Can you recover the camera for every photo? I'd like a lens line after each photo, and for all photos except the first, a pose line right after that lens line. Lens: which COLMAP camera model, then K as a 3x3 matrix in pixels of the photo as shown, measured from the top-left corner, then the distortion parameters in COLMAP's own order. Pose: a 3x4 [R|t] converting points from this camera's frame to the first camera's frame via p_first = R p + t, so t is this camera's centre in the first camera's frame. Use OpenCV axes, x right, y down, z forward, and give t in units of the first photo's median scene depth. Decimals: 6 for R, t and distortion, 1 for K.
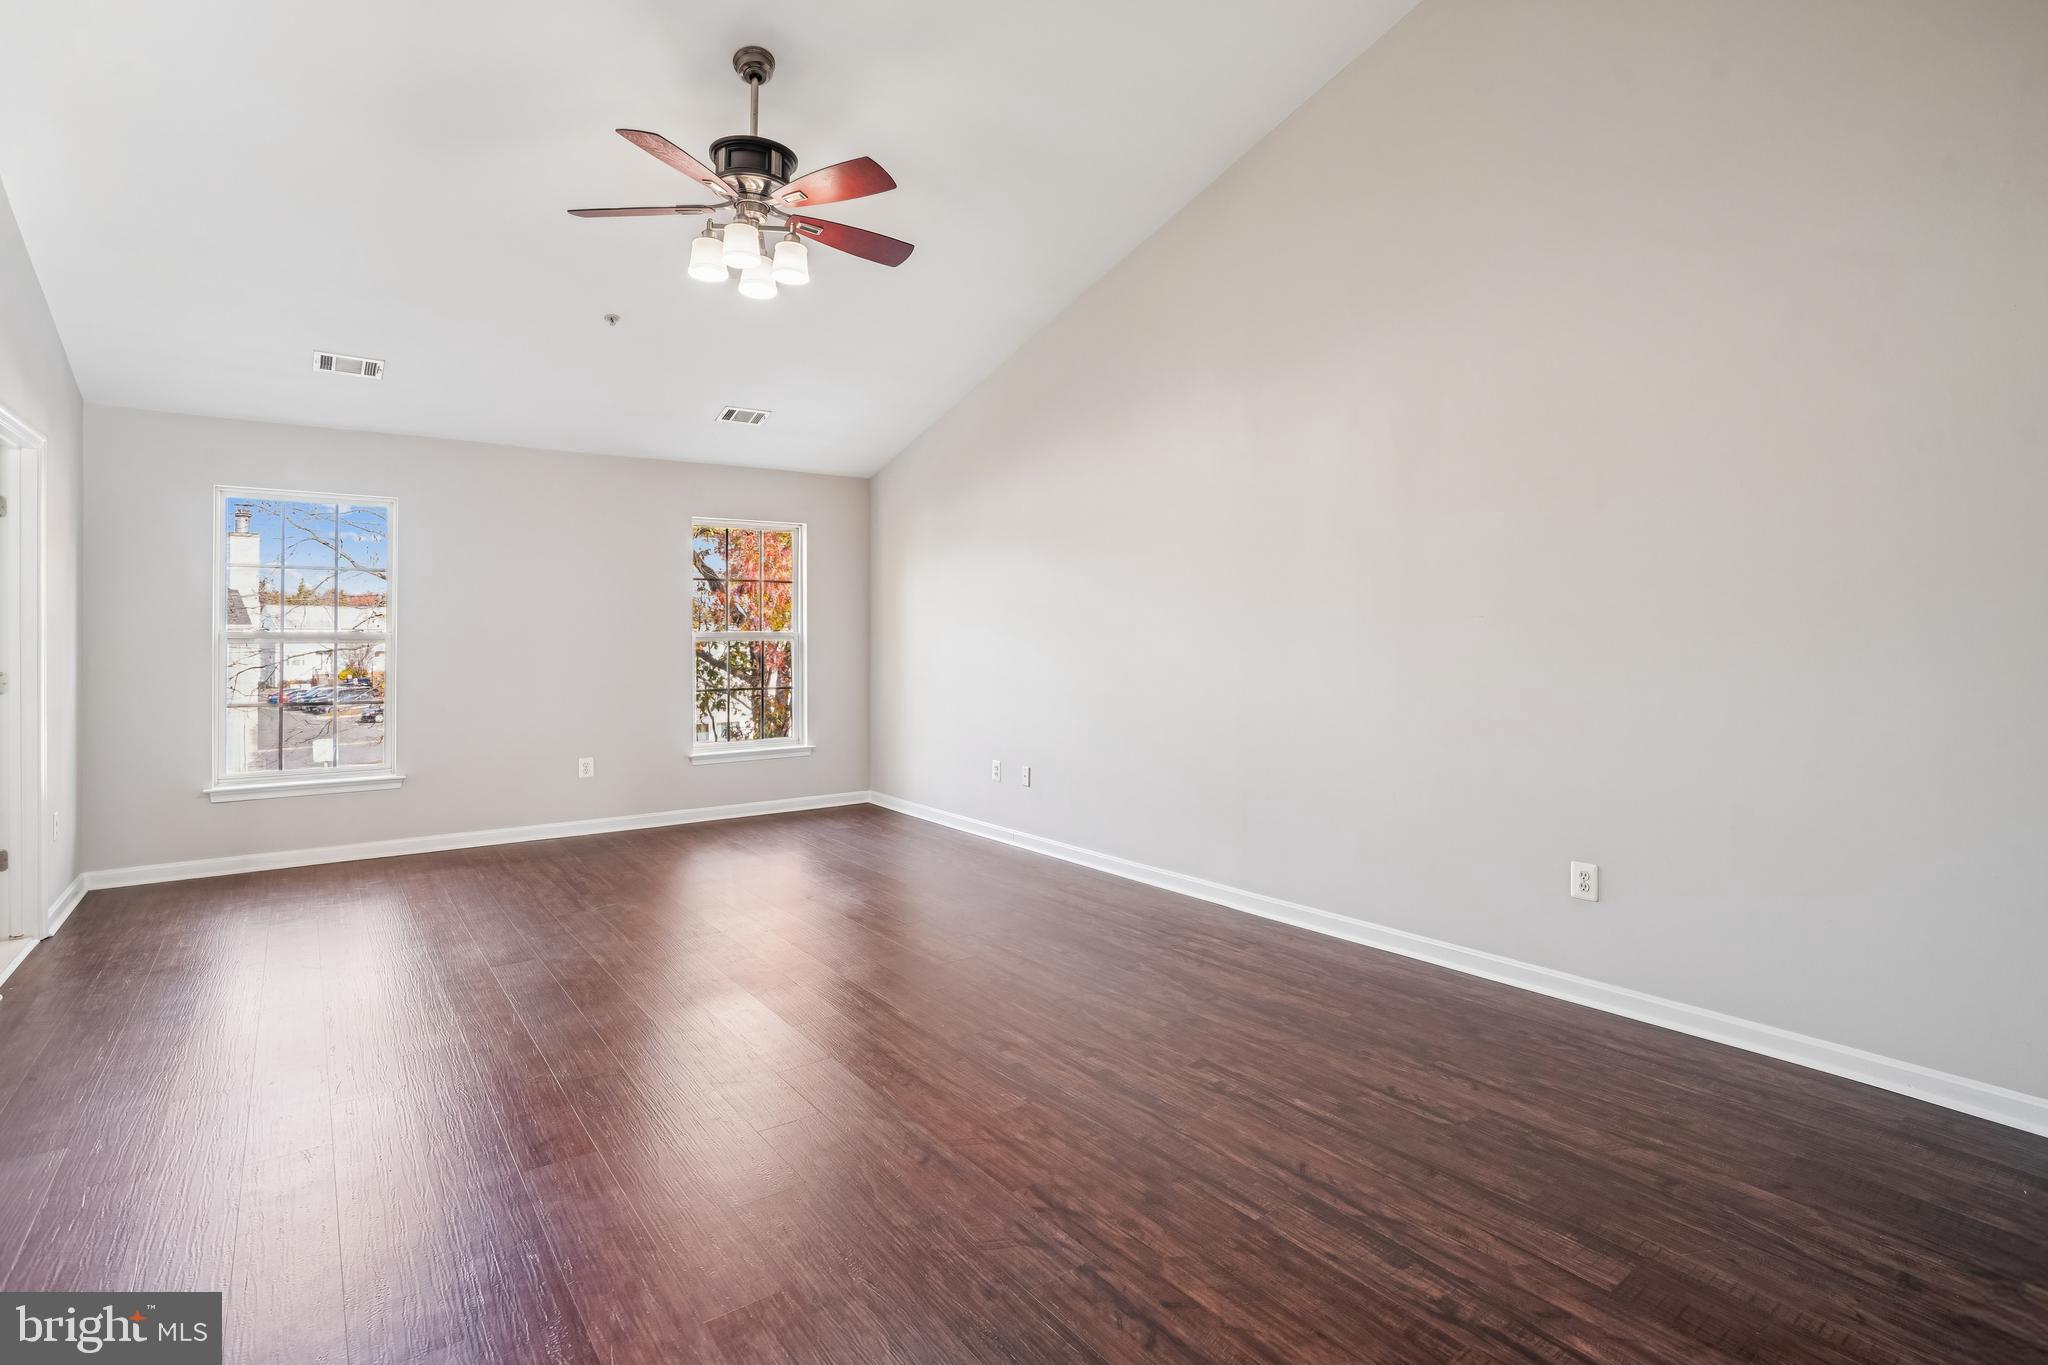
lens RADIAL K [[988.8, 0, 1030.6], [0, 988.8, 635.4], [0, 0, 1]] dist [-0.053485, 0.028264]
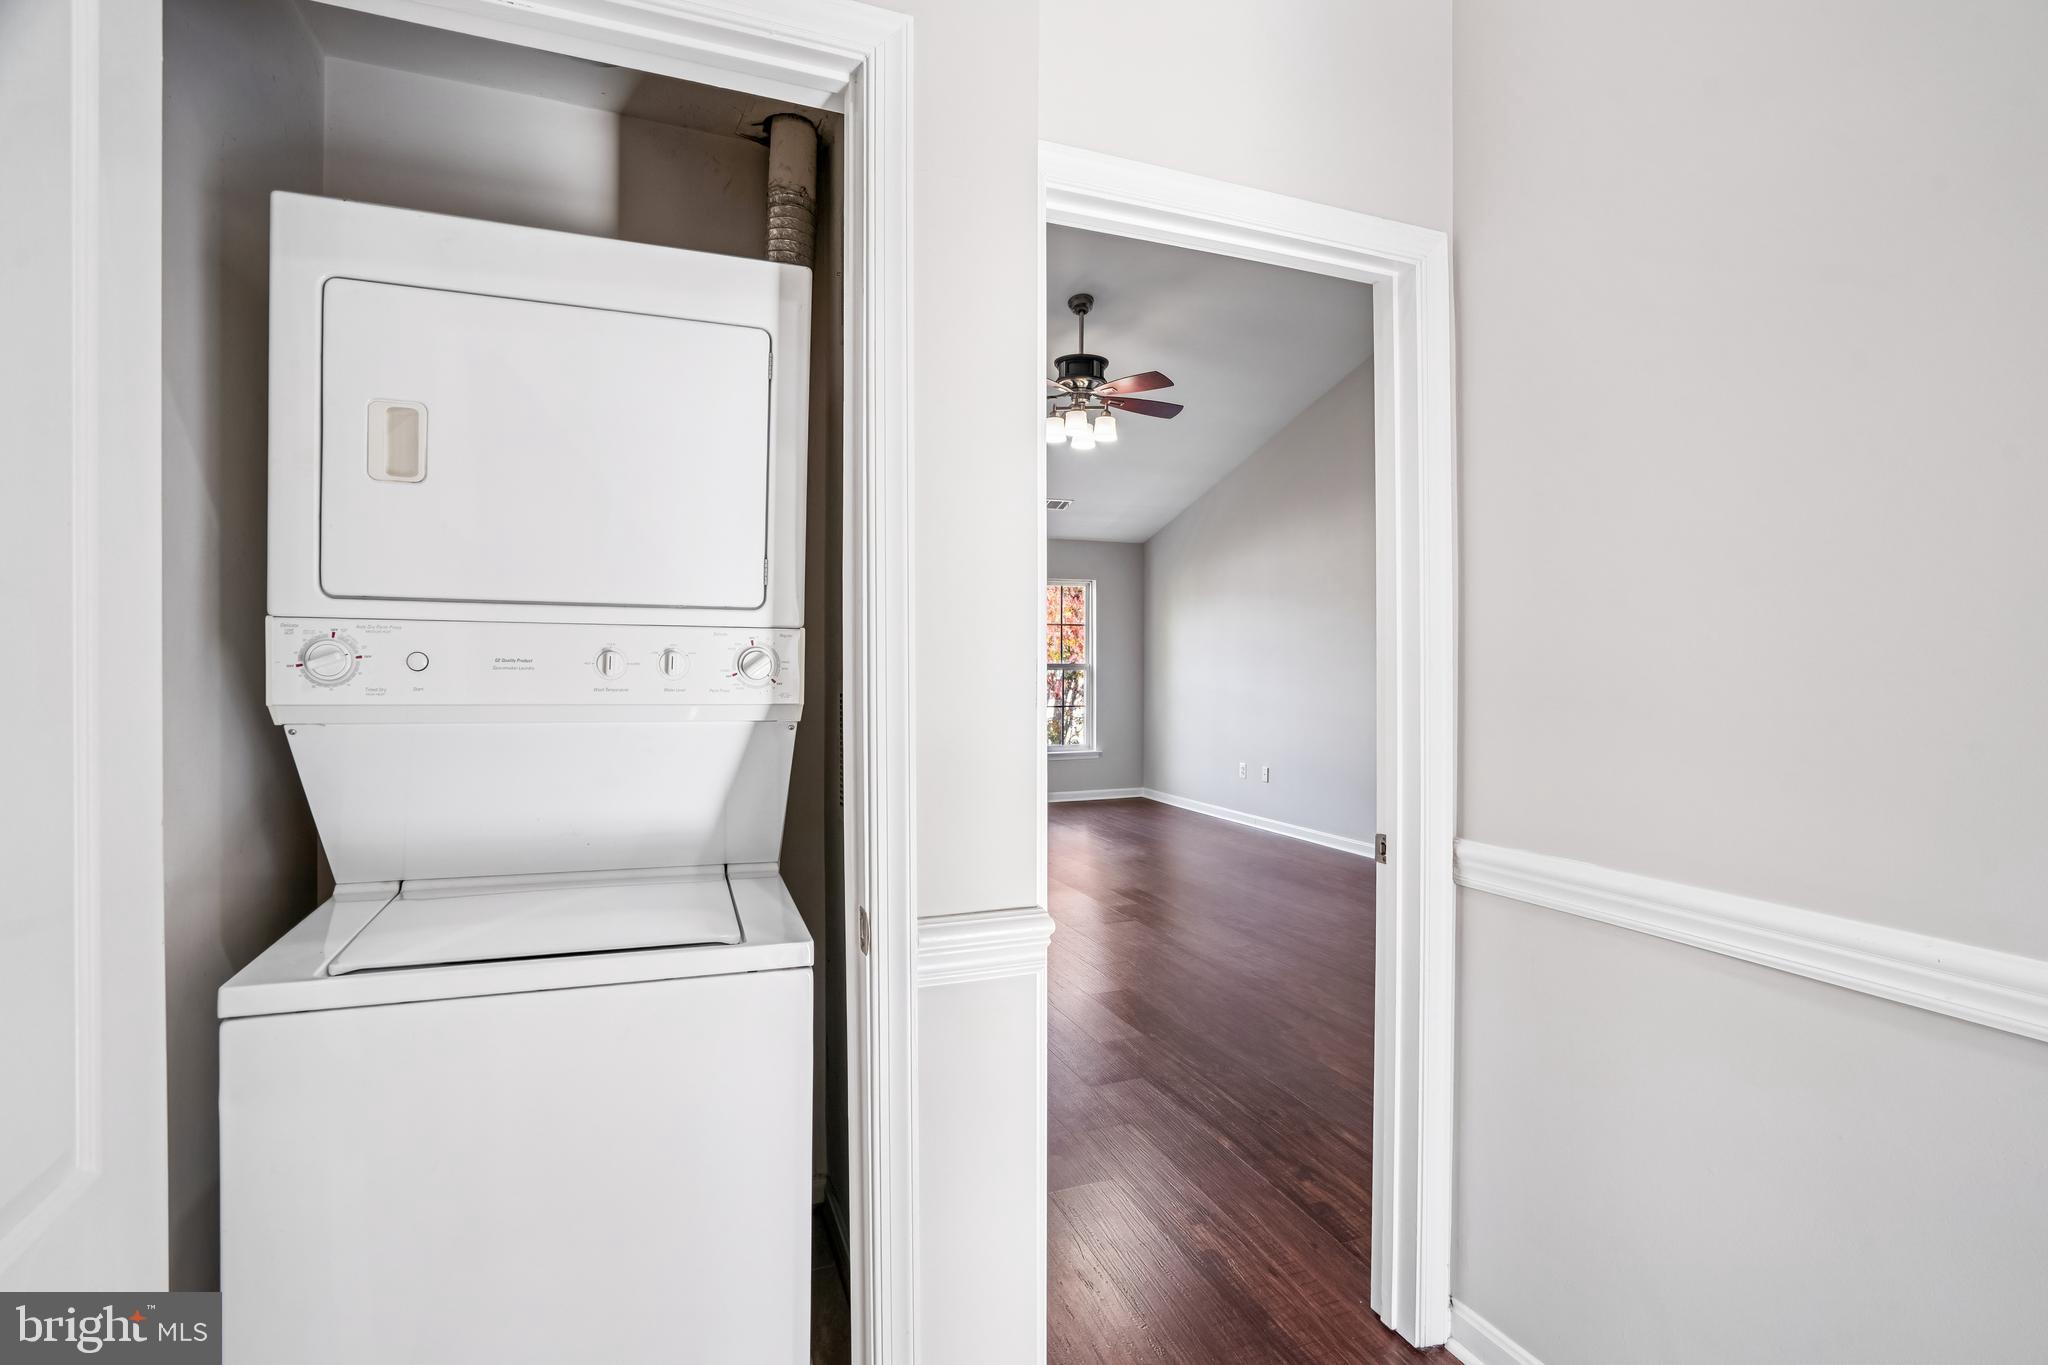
lens RADIAL K [[996.3, 0, 1032.4], [0, 996.3, 663.7], [0, 0, 1]] dist [-0.045197, 0.021746]
pose [[0.968016, 0.002270, -0.250880, 0.042506], [-0.002180, 0.999997, 0.000636, -0.006849], [0.250880, -0.000069, 0.968018, -0.571734]]
